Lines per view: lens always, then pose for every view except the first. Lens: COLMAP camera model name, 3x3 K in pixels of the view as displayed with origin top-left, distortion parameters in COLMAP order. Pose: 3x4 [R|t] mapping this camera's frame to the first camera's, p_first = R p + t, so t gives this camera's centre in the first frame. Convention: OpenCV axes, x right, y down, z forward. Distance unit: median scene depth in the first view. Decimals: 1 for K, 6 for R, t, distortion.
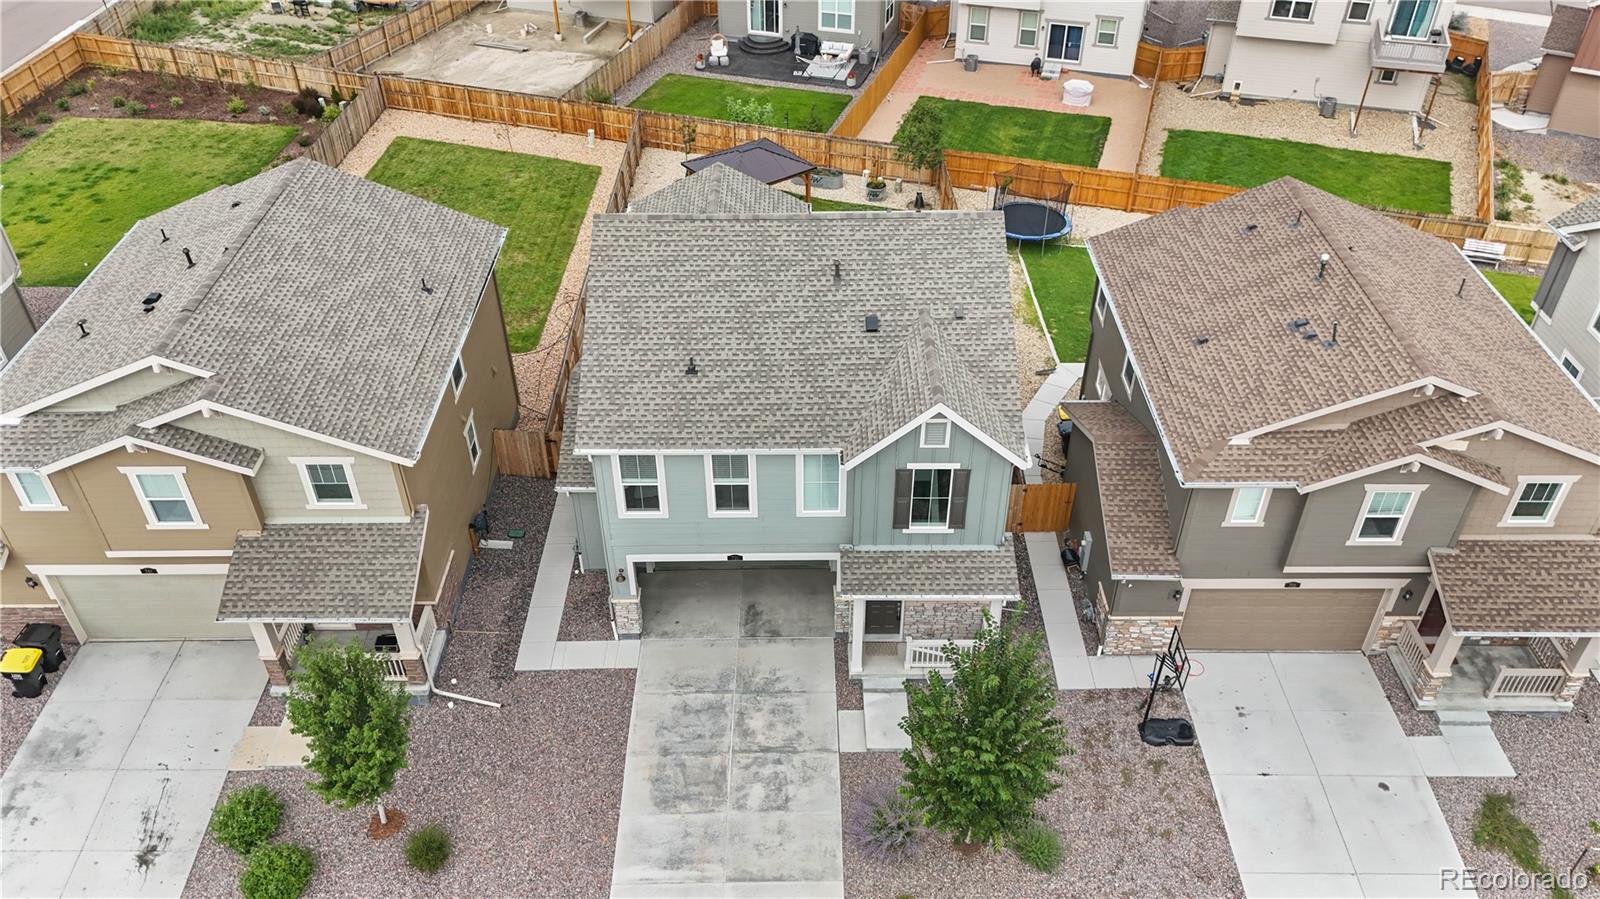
lens RADIAL K [[1211.8, 0, 804.7], [0, 1211.8, 445.8], [0, 0, 1]] dist [0.066046, -0.064540]
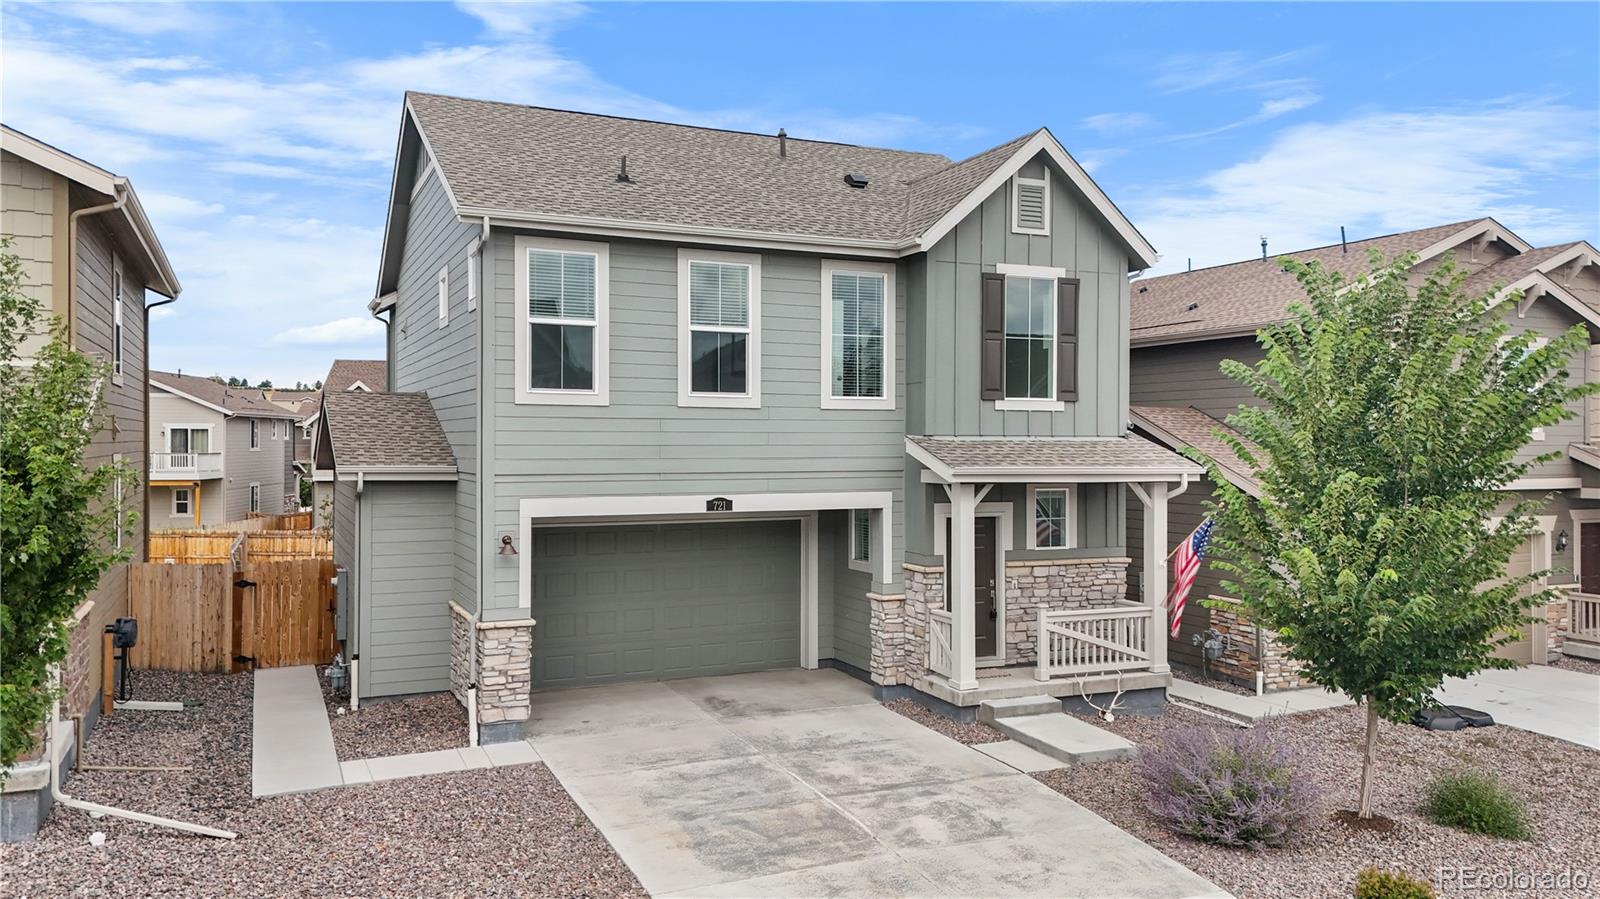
lens RADIAL K [[1211.8, 0, 804.7], [0, 1211.8, 445.8], [0, 0, 1]] dist [0.066046, -0.064540]
pose [[0.913293, 0.003162, 0.407291, -0.253482], [0.248240, 0.788463, -0.562763, 0.402067], [-0.322913, 0.615074, 0.719313, 0.591970]]
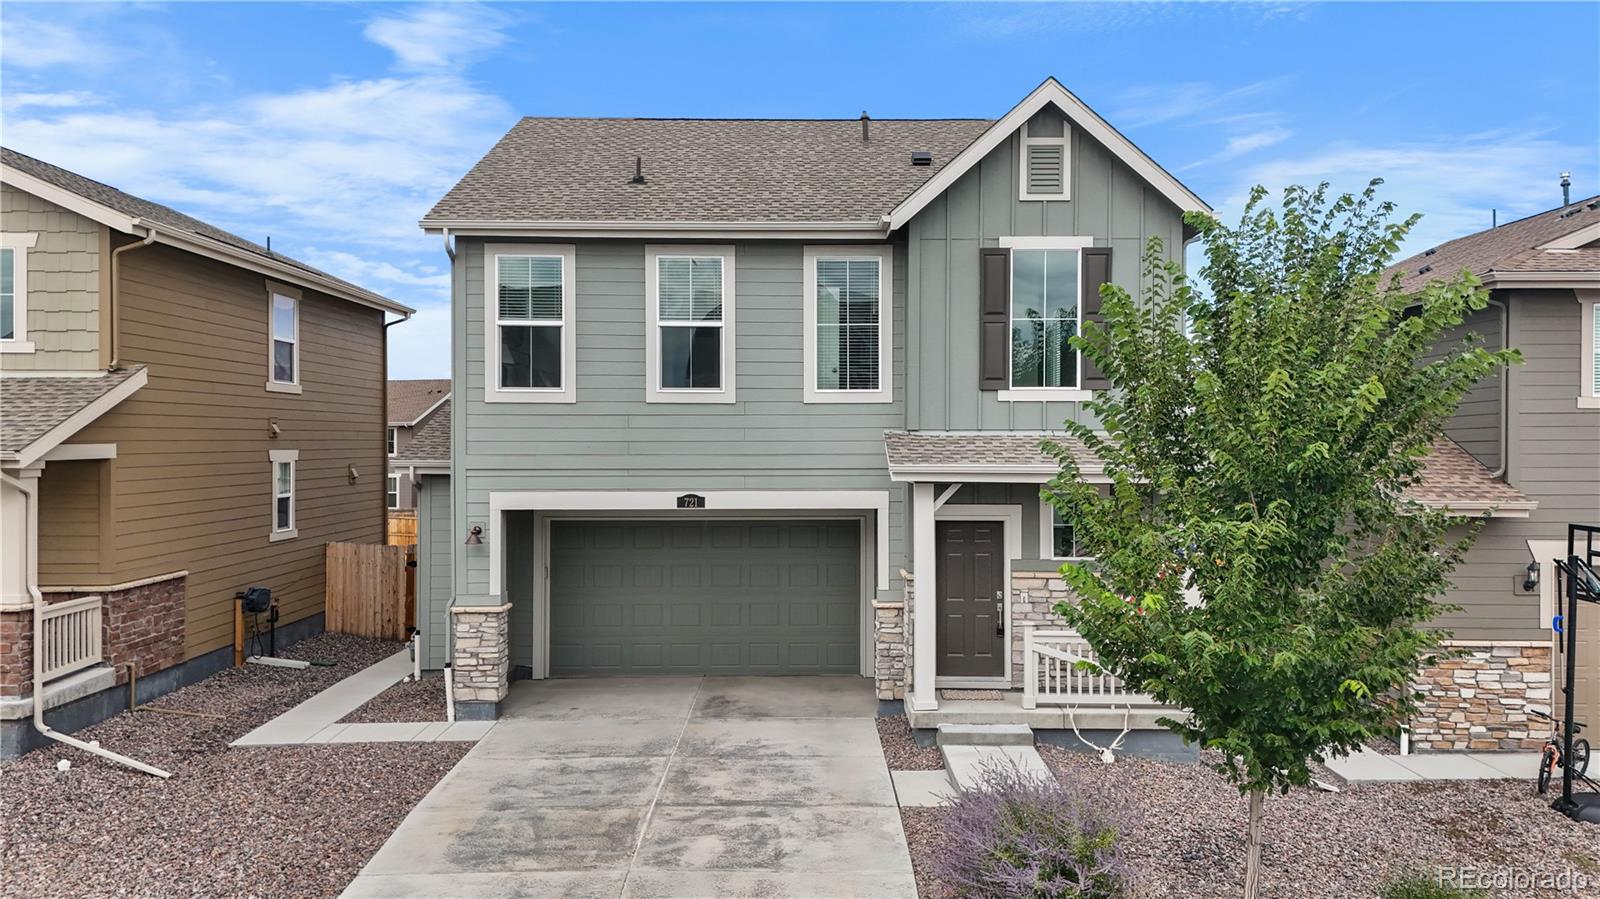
lens RADIAL K [[1211.8, 0, 804.7], [0, 1211.8, 445.8], [0, 0, 1]] dist [0.066046, -0.064540]
pose [[0.999991, 0.002332, -0.003471, -0.004517], [-0.003974, 0.788414, -0.615132, 0.419258], [0.001302, 0.615140, 0.788417, 0.571798]]
